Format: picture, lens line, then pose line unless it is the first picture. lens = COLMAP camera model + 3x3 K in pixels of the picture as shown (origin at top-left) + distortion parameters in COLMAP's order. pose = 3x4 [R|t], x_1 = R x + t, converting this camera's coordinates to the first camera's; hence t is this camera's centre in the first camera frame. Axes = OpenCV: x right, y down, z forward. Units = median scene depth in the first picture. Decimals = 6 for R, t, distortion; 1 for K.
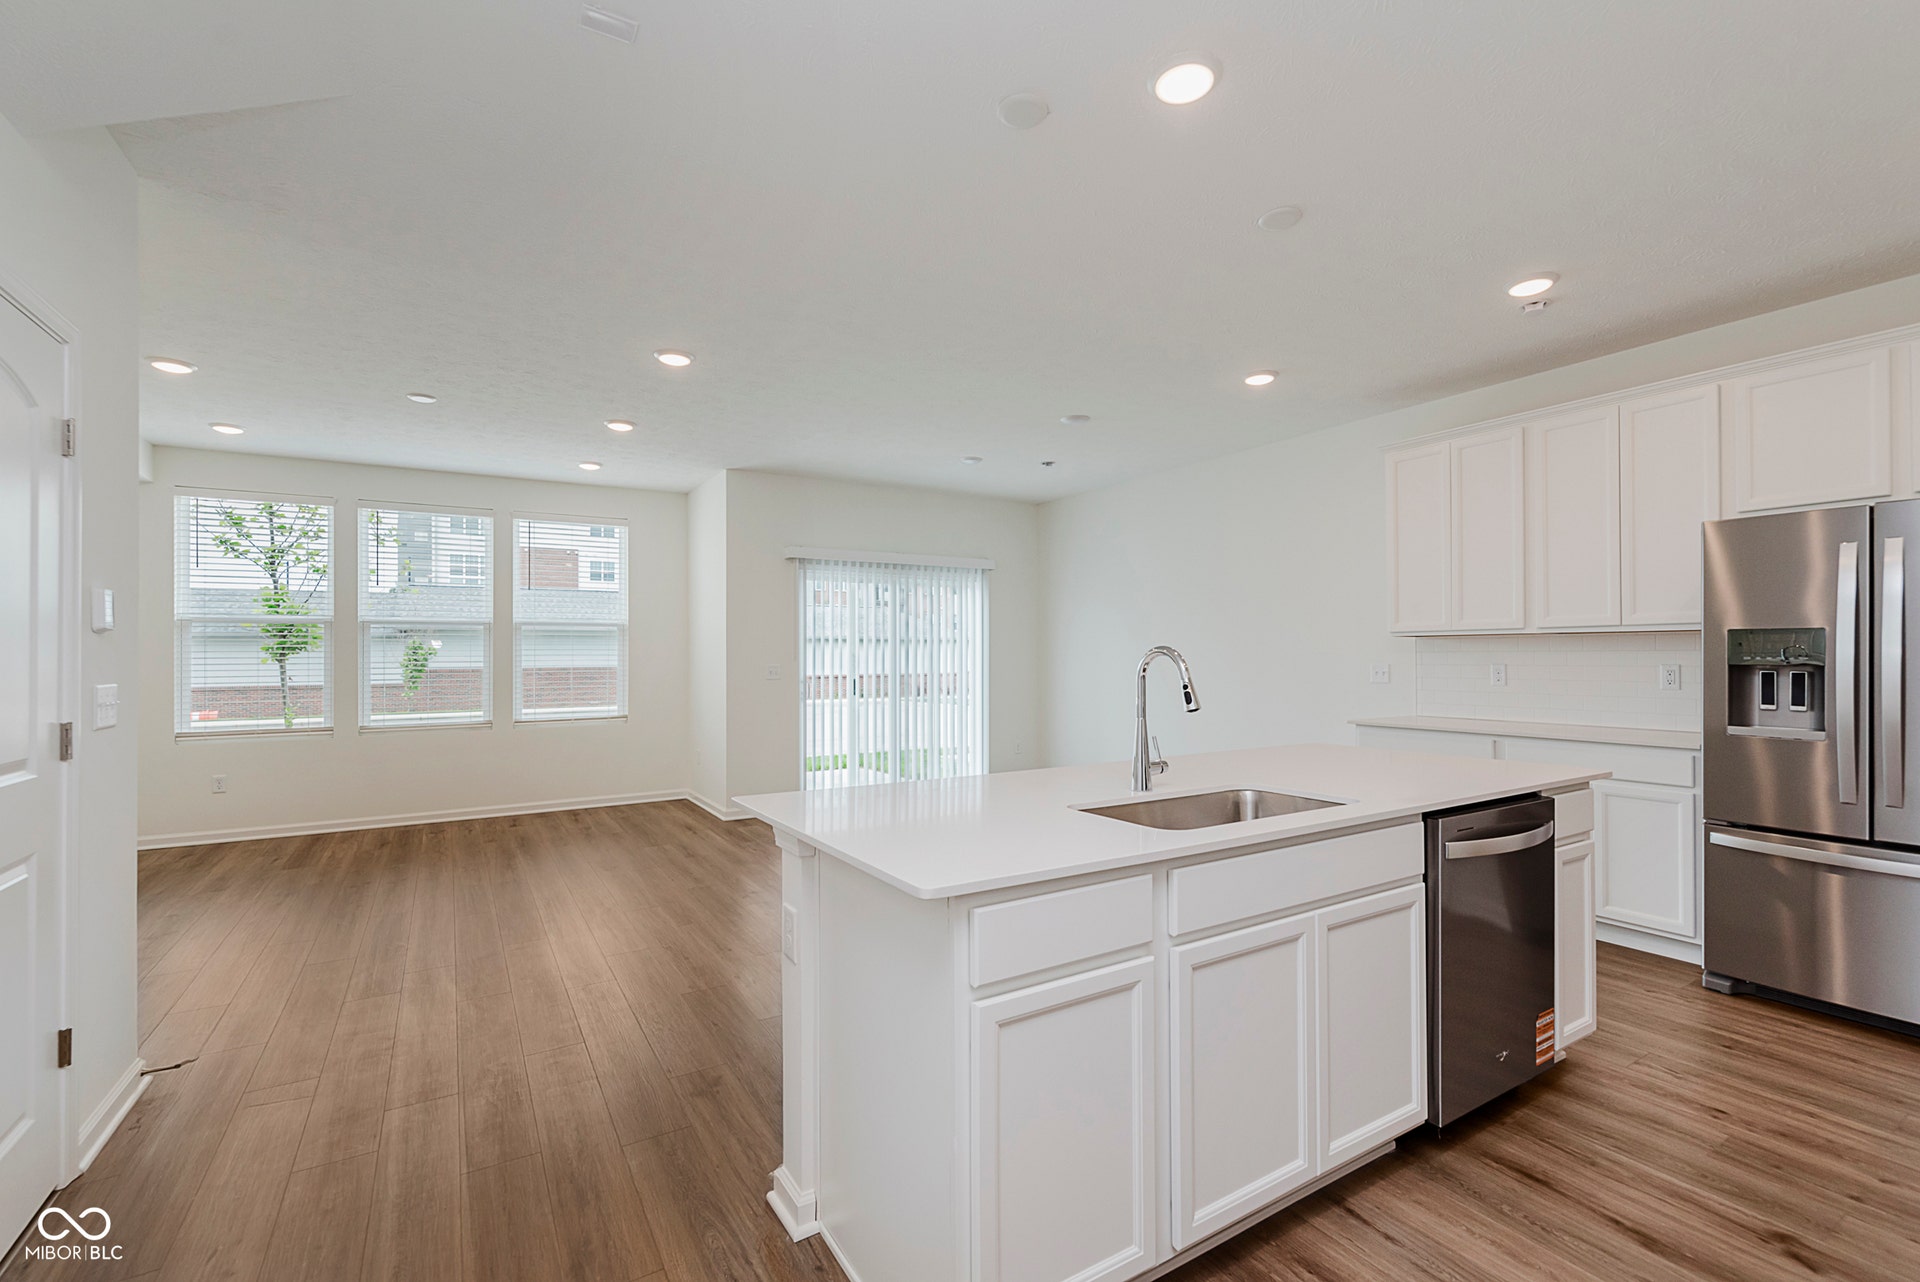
lens RADIAL K [[847.1, 0, 980.8], [0, 847.1, 644.8], [0, 0, 1]] dist [-0.001846, -0.000717]
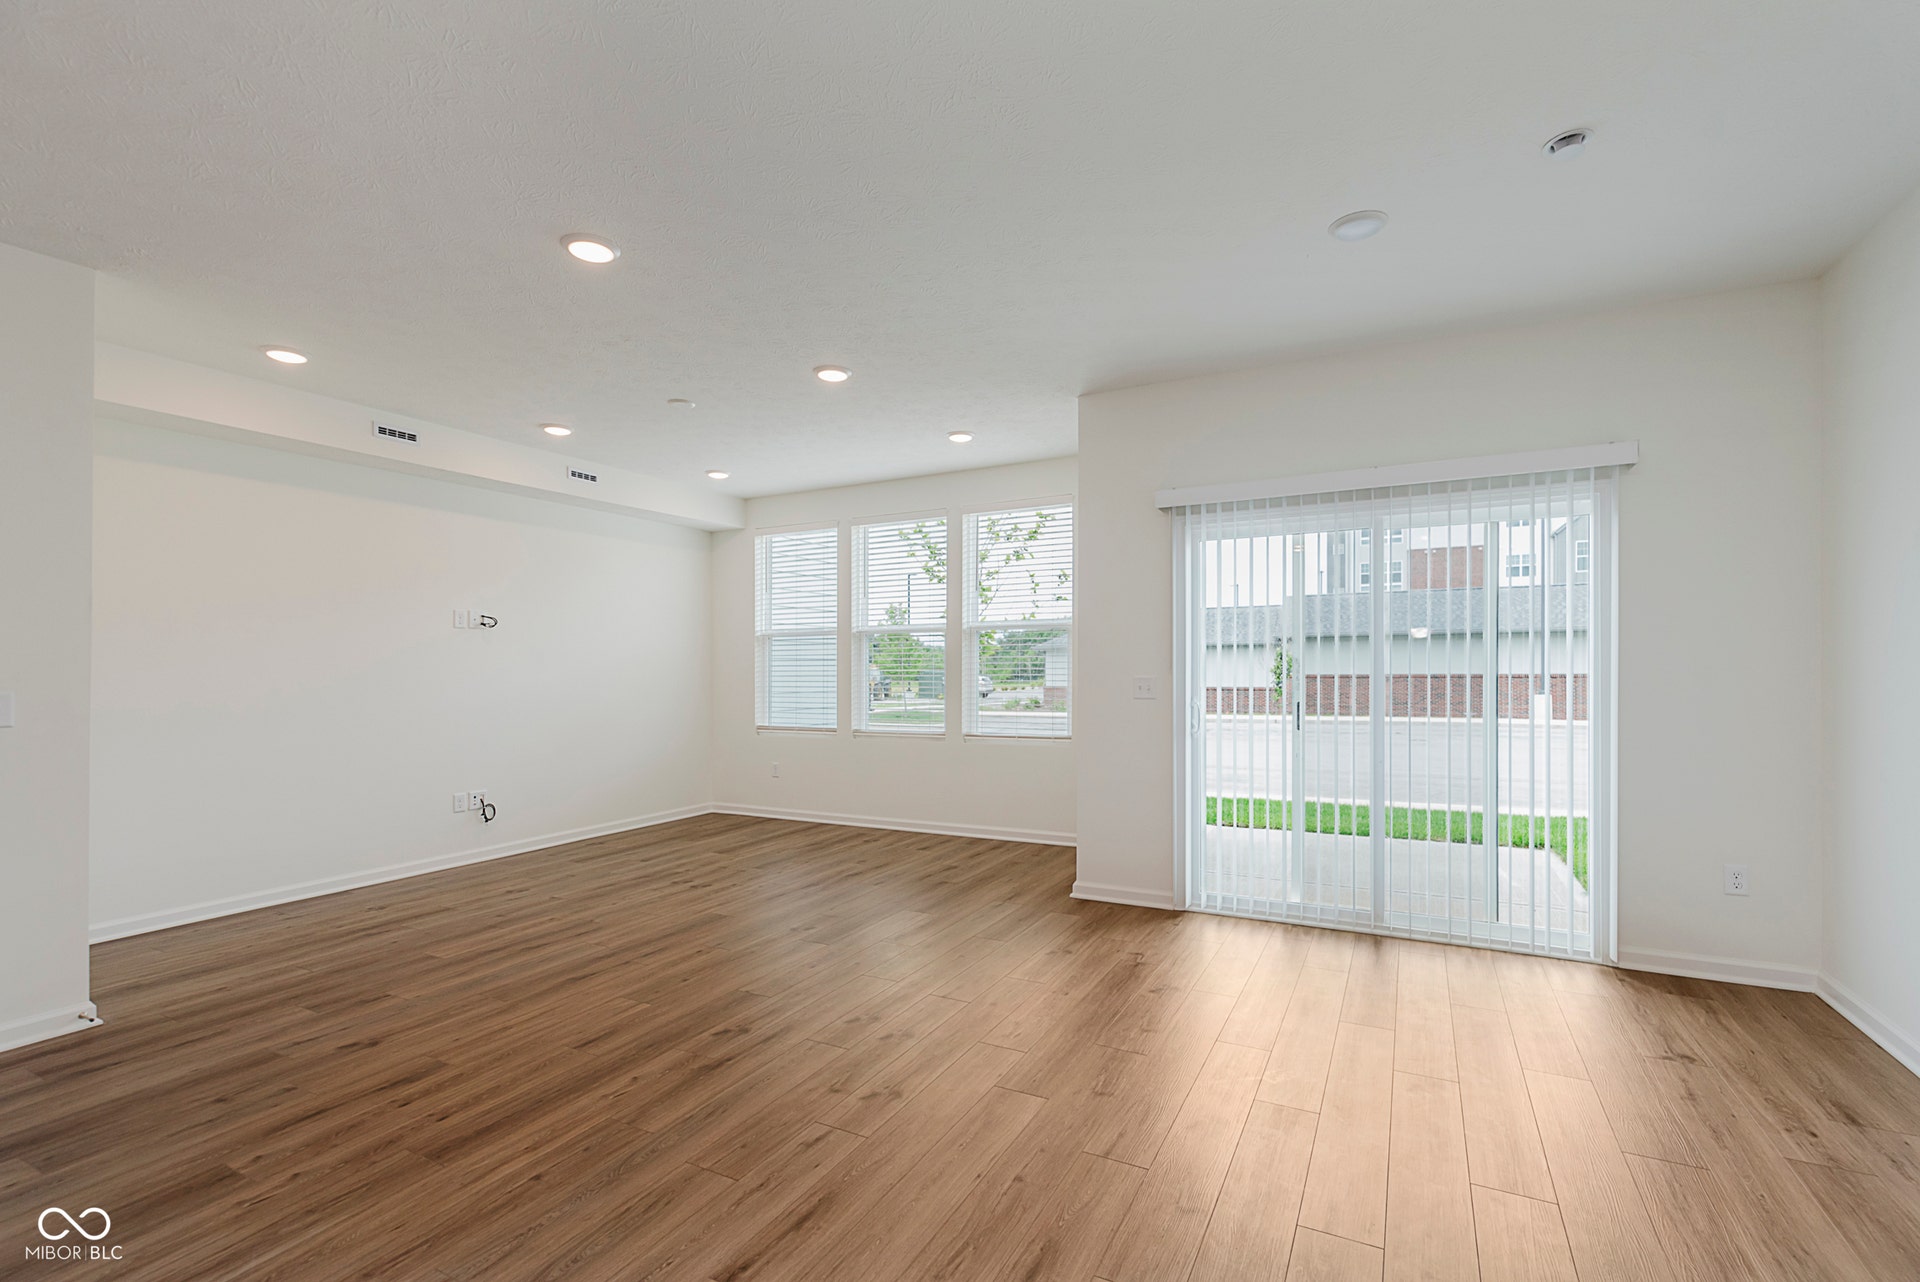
lens RADIAL K [[843.8, 0, 965.7], [0, 843.8, 685.1], [0, 0, 1]] dist [-0.000720, -0.000326]
pose [[0.497651, 0.021039, -0.867122, 0.239286], [0.014536, 0.999363, 0.032590, 0.006472], [0.867256, -0.028823, 0.497028, 0.518614]]
